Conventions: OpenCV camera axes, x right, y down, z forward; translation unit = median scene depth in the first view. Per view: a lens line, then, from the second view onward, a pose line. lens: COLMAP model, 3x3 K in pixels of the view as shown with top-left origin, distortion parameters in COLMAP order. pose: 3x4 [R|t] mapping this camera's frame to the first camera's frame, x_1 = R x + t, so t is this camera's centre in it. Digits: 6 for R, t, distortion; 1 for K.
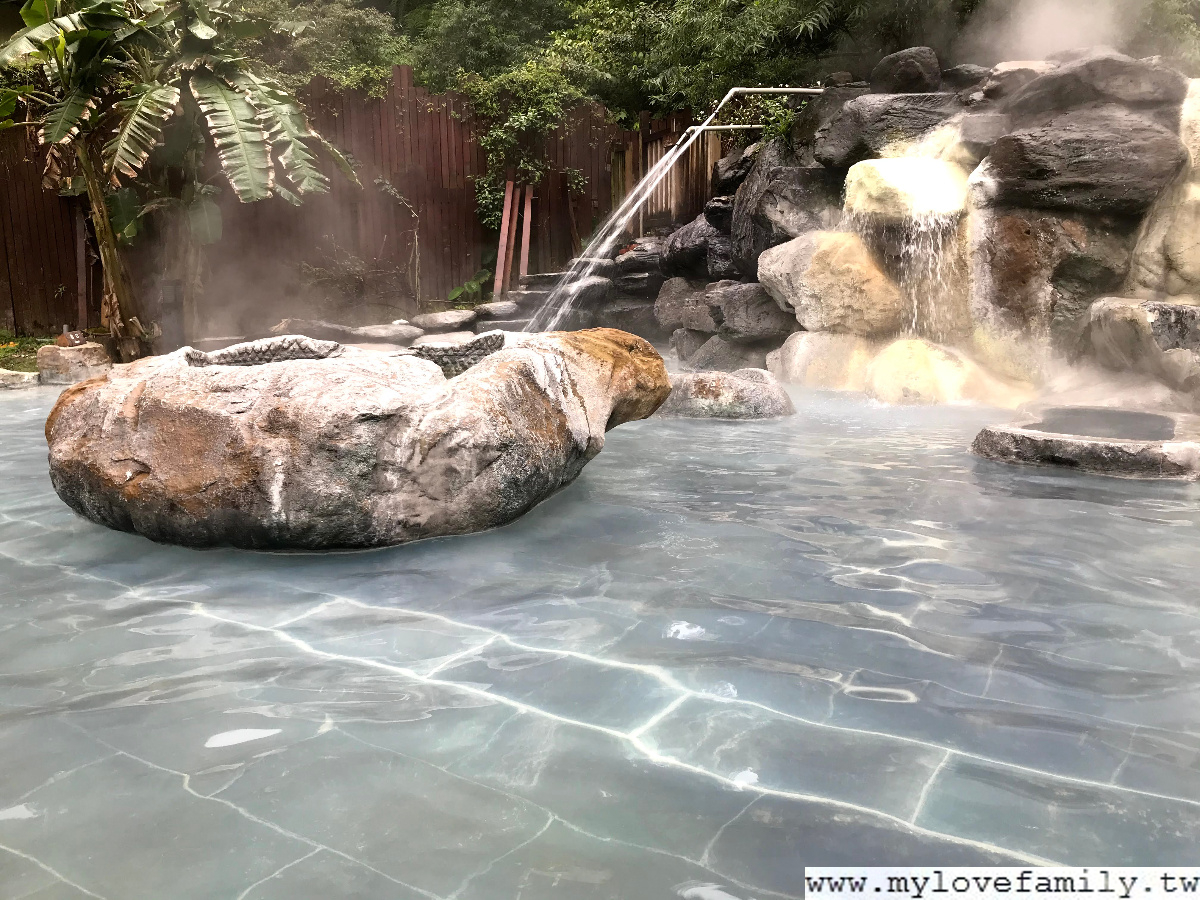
lens RADIAL K [[983.8, 0, 600.2], [0, 983.8, 442.0], [0, 0, 1]] dist [0.031571, -0.035170]
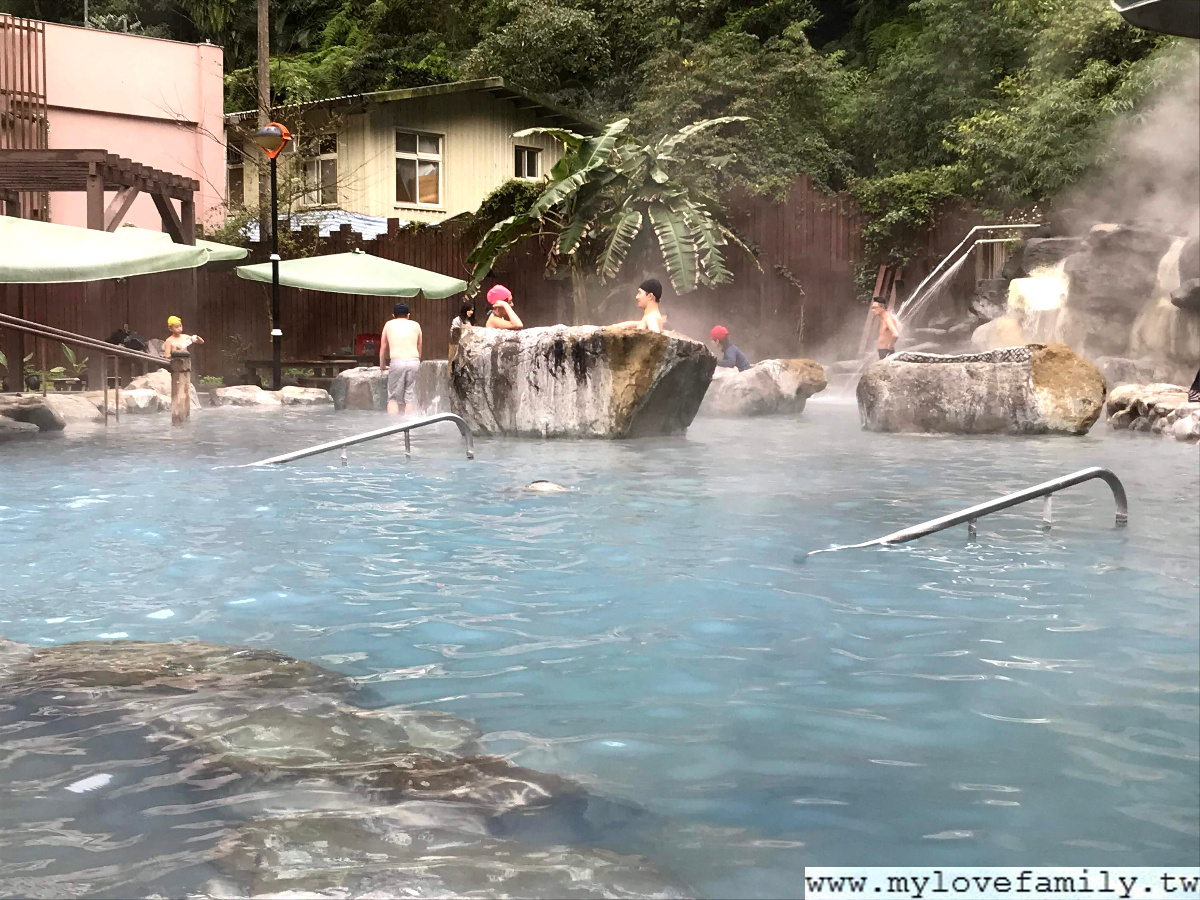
lens RADIAL K [[1743.7, 0, 599.5], [0, 1743.7, 451.5], [0, 0, 1]] dist [-0.000618, 0.000000]
pose [[0.931002, 0.037664, -0.363065, 0.662281], [-0.075563, 0.993003, -0.090752, 0.330114], [0.357106, 0.111925, 0.927334, -1.947345]]
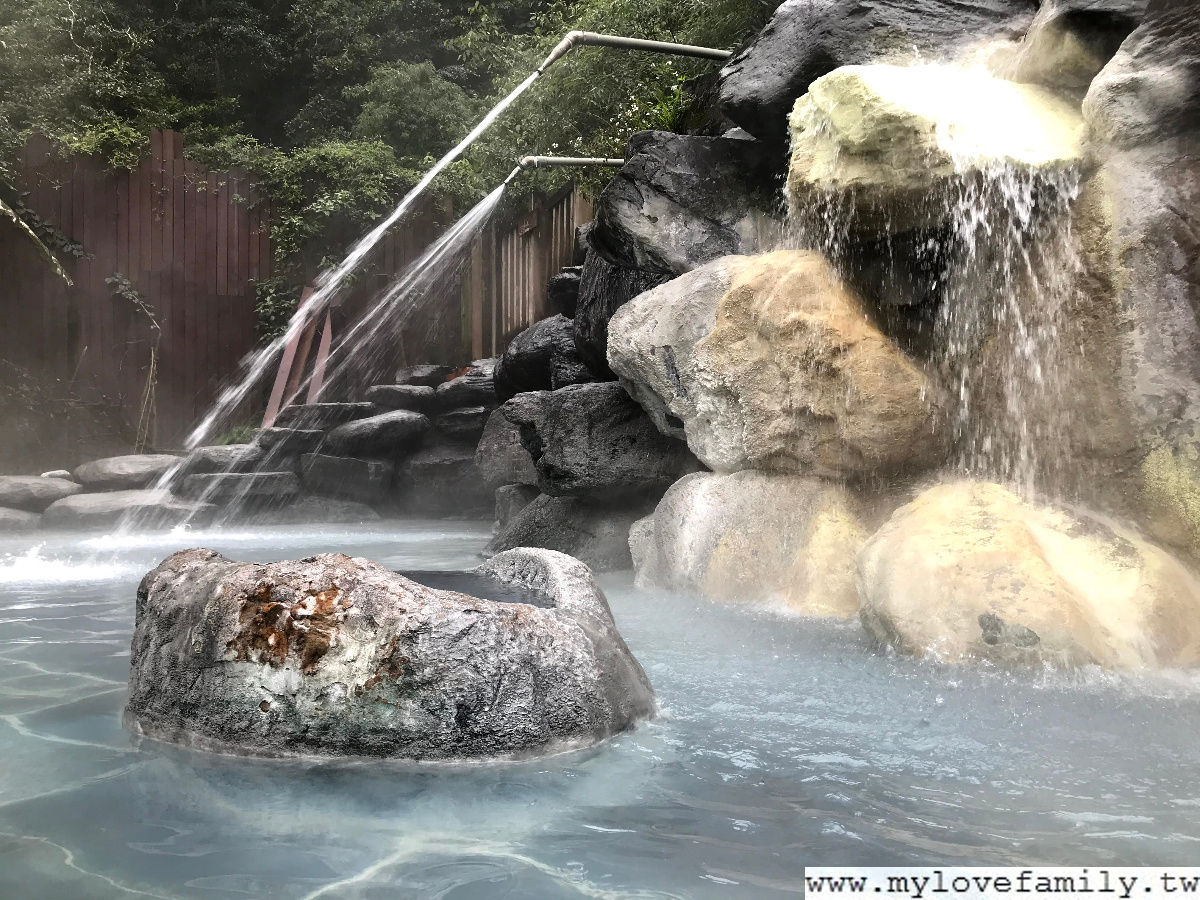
lens RADIAL K [[983.8, 0, 593.5], [0, 983.8, 457.0], [0, 0, 1]] dist [0.031571, -0.035170]
pose [[0.998338, 0.016474, 0.055233, 0.132372], [-0.006567, 0.984555, -0.174954, -0.040599], [-0.057262, 0.174301, 0.983026, 0.563772]]
